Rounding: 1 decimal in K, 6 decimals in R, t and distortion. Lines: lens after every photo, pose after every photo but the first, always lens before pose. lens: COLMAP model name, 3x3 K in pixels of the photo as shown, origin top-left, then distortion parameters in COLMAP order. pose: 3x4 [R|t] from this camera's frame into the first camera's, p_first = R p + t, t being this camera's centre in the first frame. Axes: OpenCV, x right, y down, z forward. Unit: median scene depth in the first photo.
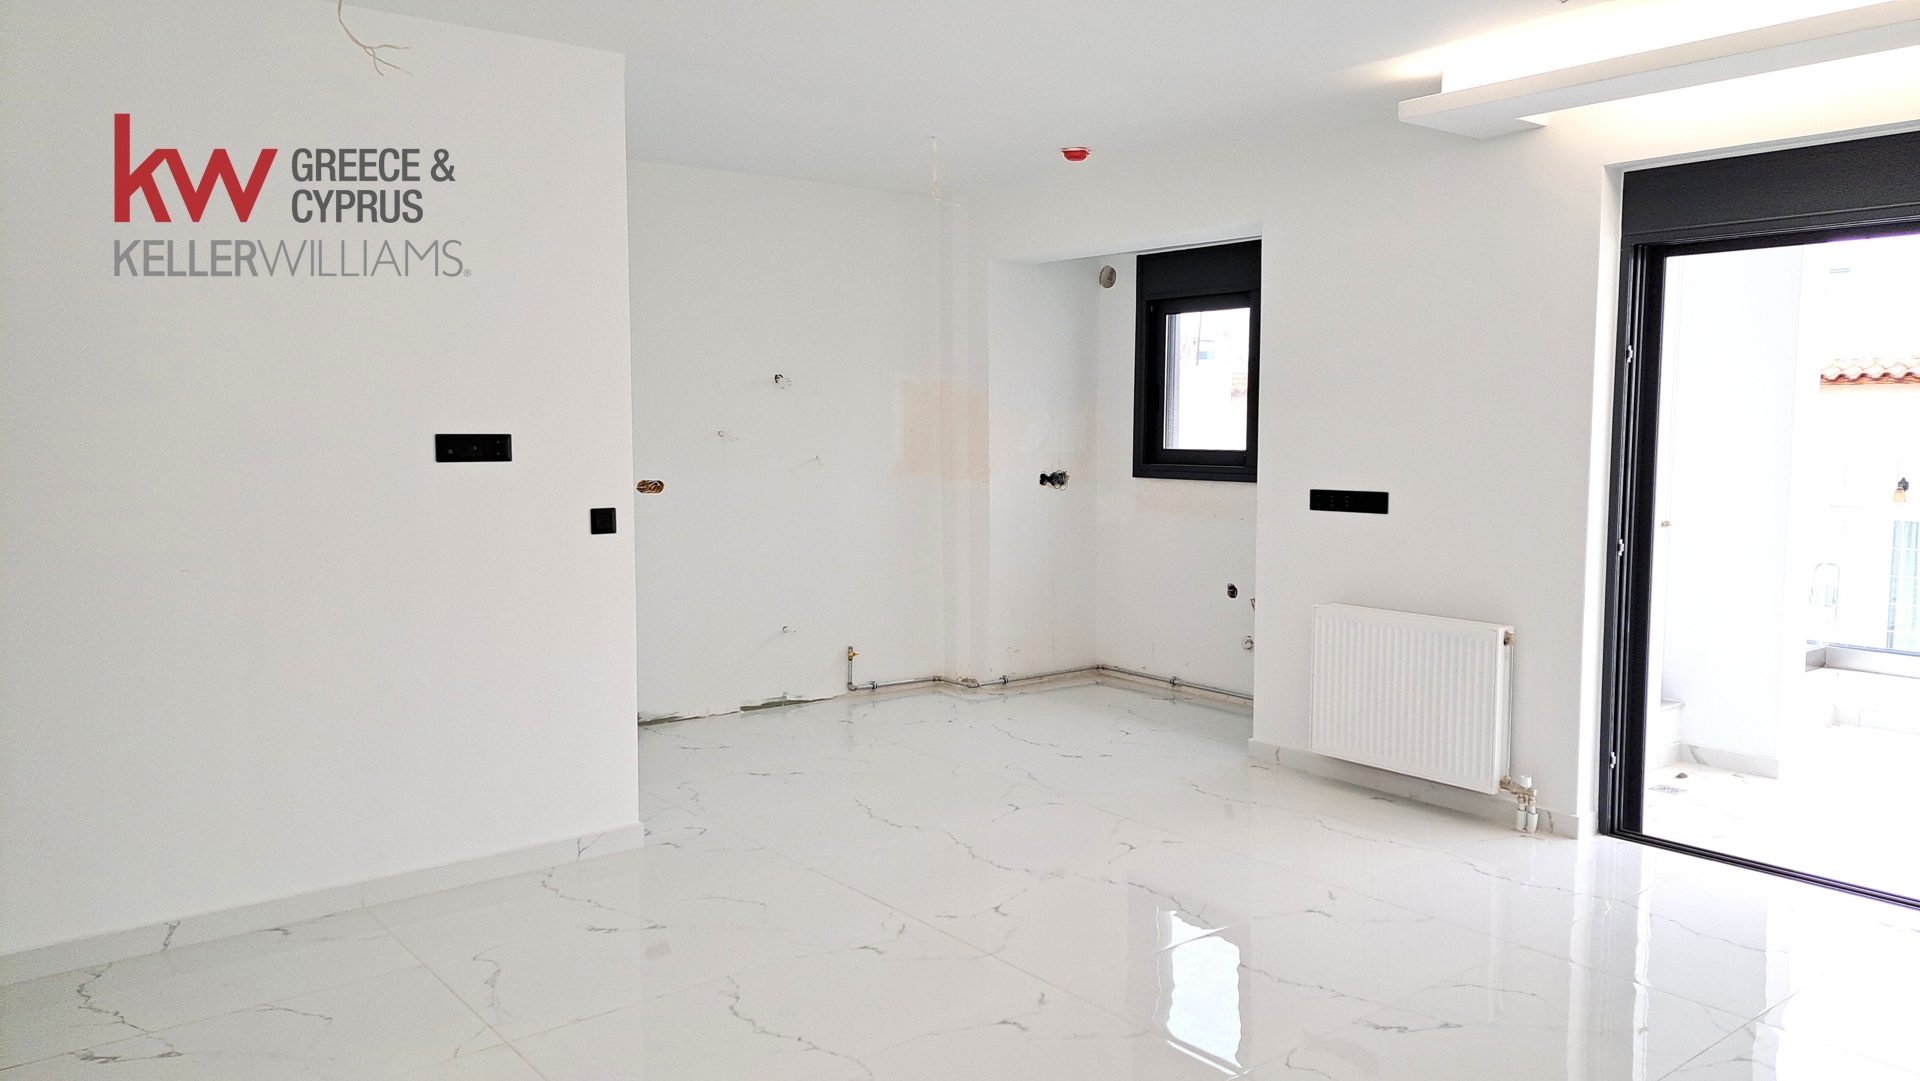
lens RADIAL K [[1390.0, 0, 963.9], [0, 1390.0, 539.2], [0, 0, 1]] dist [0.021718, -0.008652]
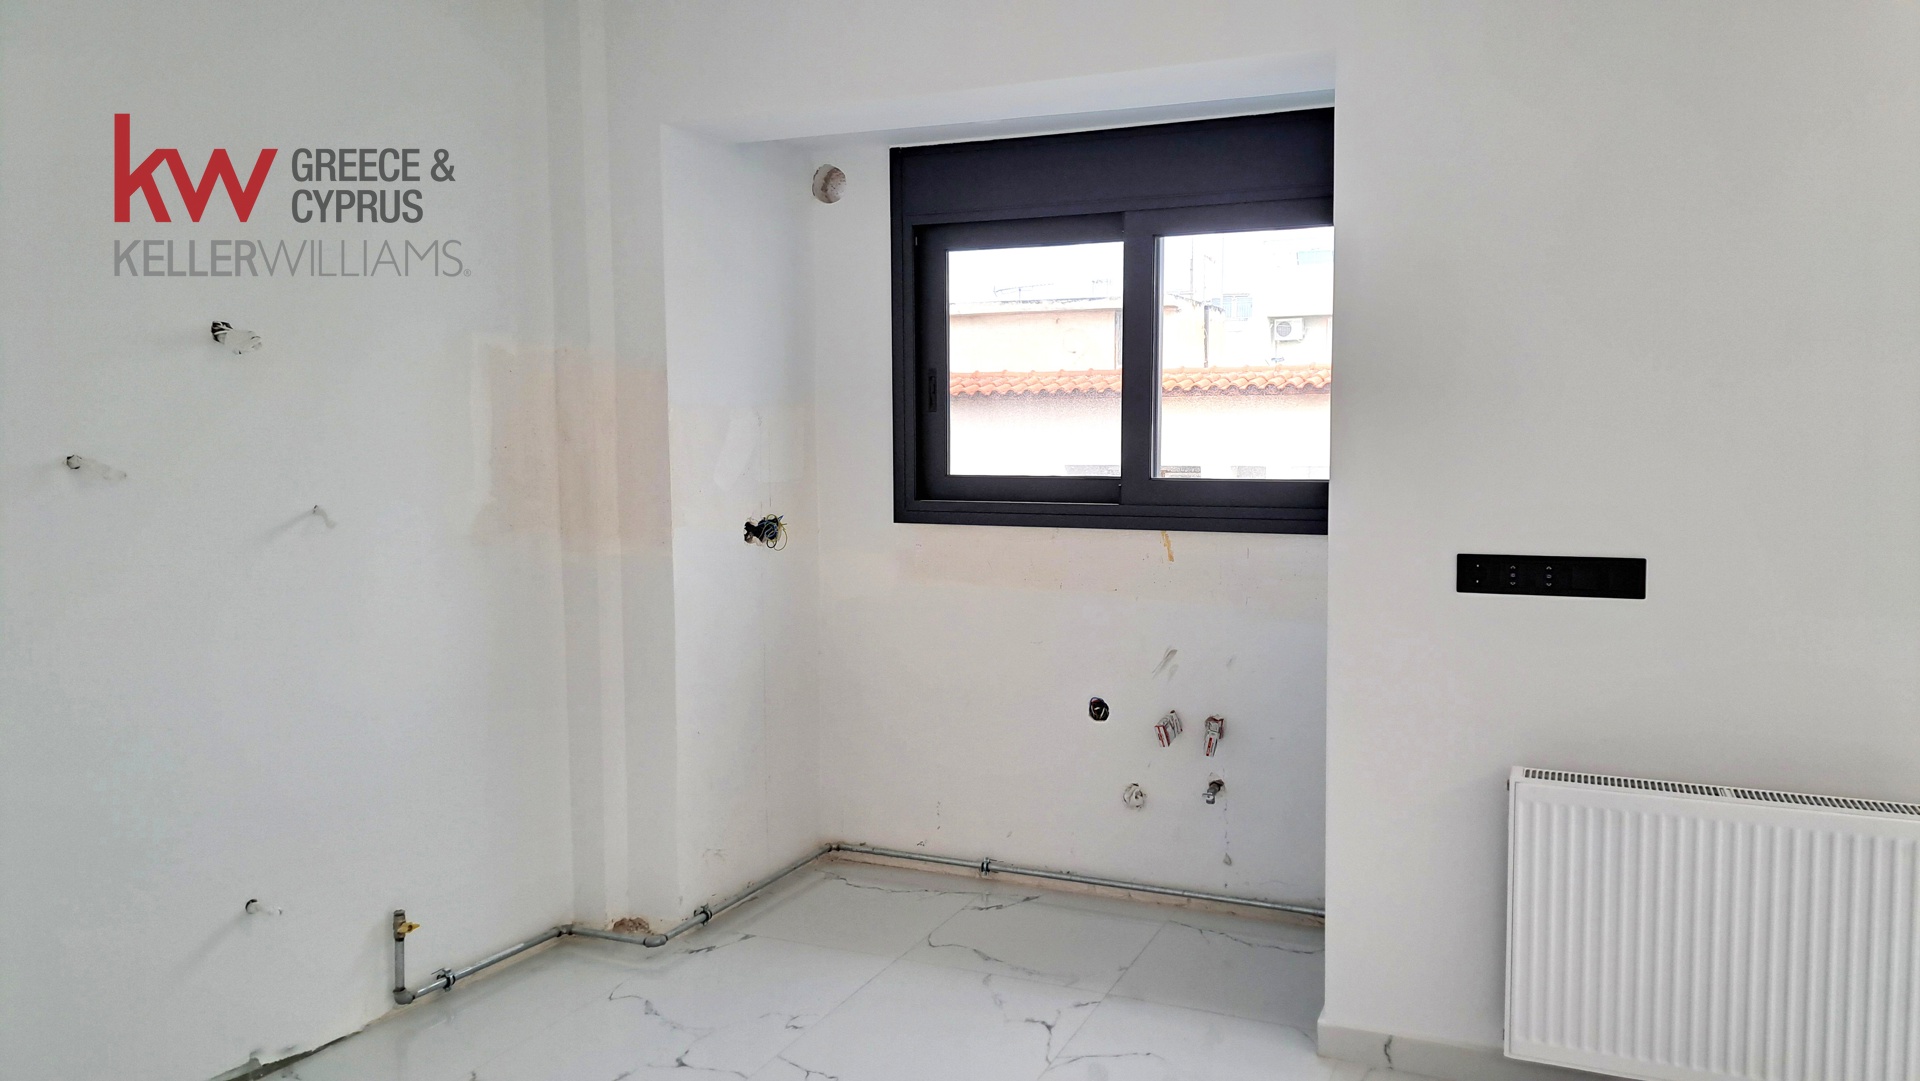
lens RADIAL K [[1390.0, 0, 1027.2], [0, 1390.0, 504.8], [0, 0, 1]] dist [0.021718, -0.008652]
pose [[0.873137, -0.028858, 0.486621, -0.118222], [0.043253, 0.998895, -0.018370, -0.039745], [-0.485553, 0.037087, 0.873420, 0.468118]]
